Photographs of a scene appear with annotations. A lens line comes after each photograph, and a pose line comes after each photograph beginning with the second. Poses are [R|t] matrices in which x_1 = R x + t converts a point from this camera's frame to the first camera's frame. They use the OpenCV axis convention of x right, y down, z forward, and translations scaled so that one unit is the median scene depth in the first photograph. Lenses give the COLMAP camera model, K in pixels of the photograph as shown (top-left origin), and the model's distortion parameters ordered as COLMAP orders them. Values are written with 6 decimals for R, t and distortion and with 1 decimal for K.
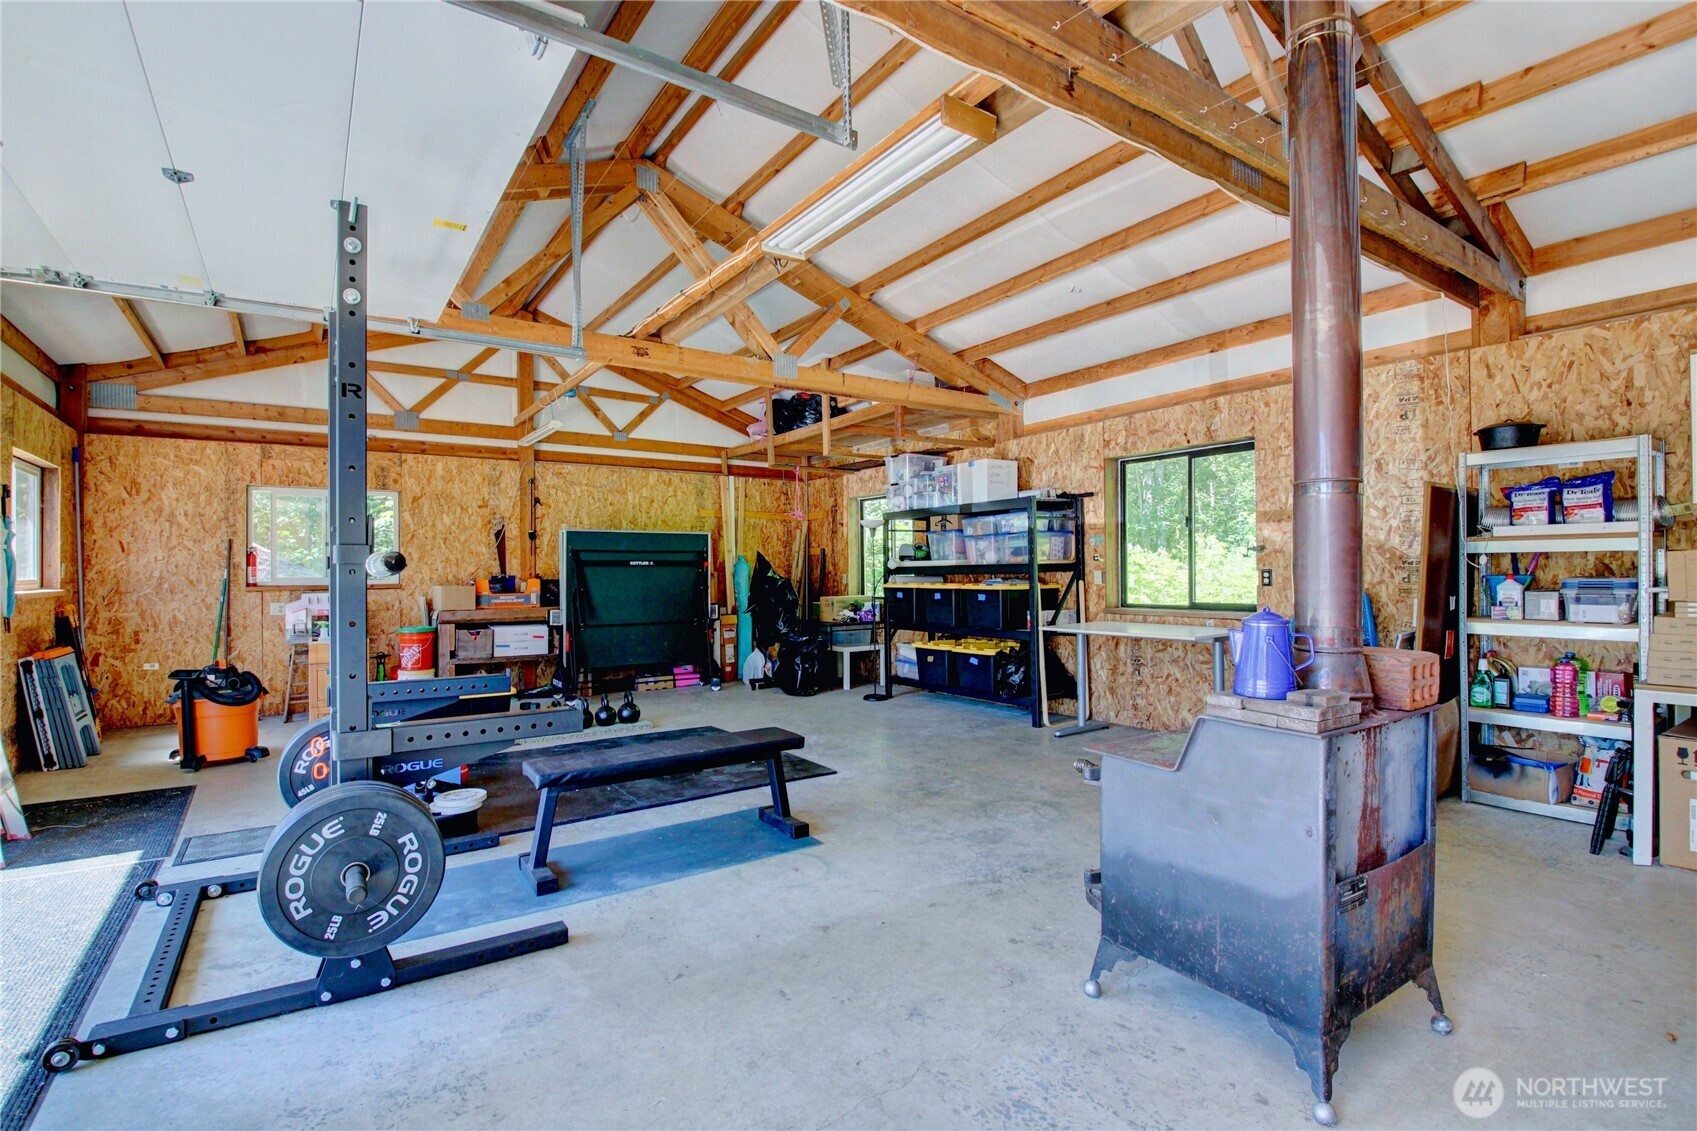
lens RADIAL K [[791.7, 0, 839.5], [0, 791.7, 570.3], [0, 0, 1]] dist [-0.002493, -0.013803]
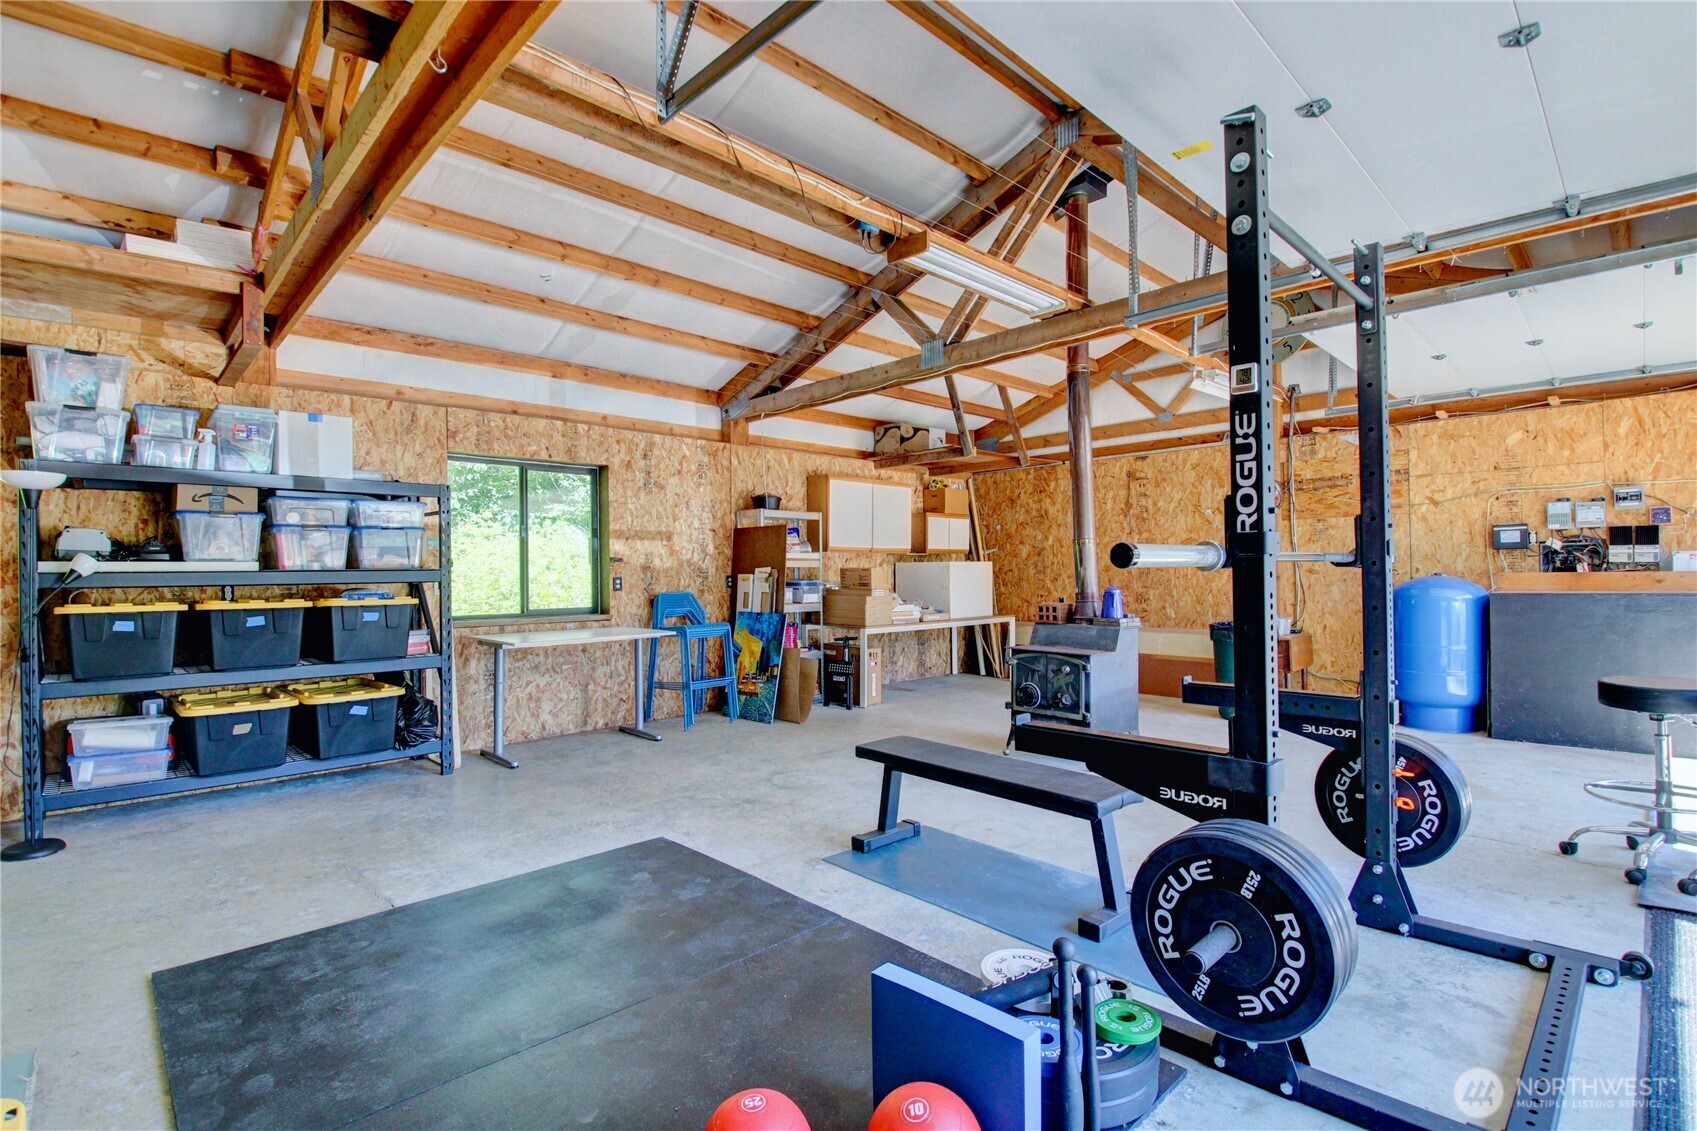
lens RADIAL K [[791.7, 0, 839.5], [0, 791.7, 570.3], [0, 0, 1]] dist [-0.002493, -0.013803]
pose [[-0.176030, 0.016159, 0.984252, -0.838570], [0.010145, 0.999842, -0.014600, 0.011057], [-0.984333, 0.007416, -0.176166, 1.024700]]
